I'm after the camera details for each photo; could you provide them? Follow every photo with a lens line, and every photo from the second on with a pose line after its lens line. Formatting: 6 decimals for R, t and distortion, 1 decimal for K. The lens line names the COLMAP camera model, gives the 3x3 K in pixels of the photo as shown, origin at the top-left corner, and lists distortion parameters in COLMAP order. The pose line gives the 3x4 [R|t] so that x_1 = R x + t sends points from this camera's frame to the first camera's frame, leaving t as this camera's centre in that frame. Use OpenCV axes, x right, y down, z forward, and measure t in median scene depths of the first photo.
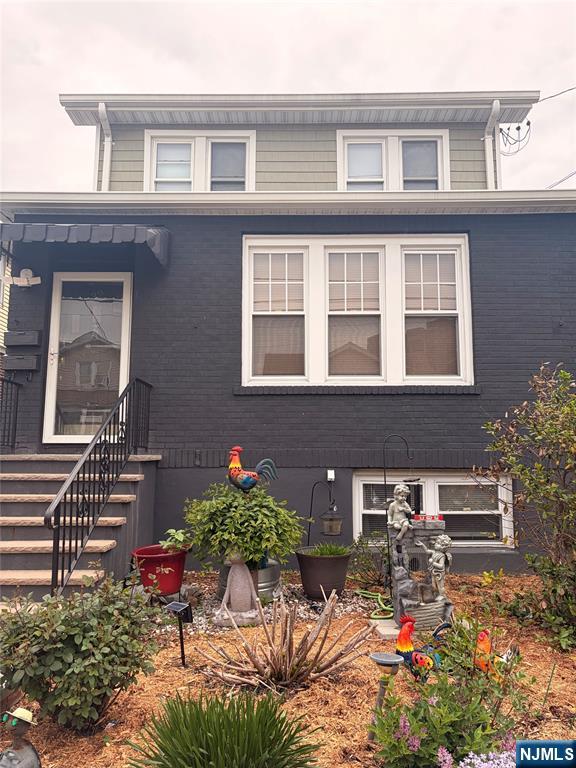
lens RADIAL K [[590.5, 0, 289.4], [0, 590.5, 402.9], [0, 0, 1]] dist [0.048428, -0.049724]
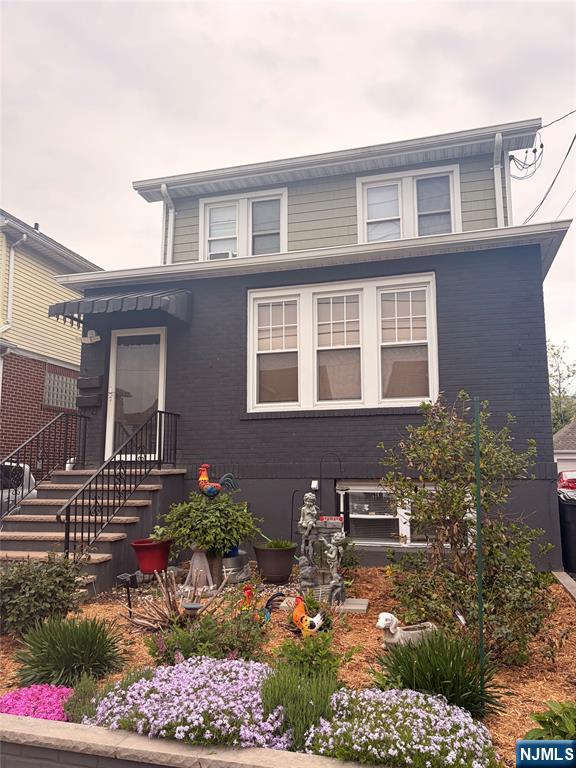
lens RADIAL K [[590.5, 0, 289.4], [0, 590.5, 402.9], [0, 0, 1]] dist [0.048428, -0.049724]
pose [[0.966918, -0.037577, -0.252305, 0.308675], [0.035200, 0.999283, -0.013932, -0.027613], [0.252648, 0.004589, 0.967547, -0.168722]]
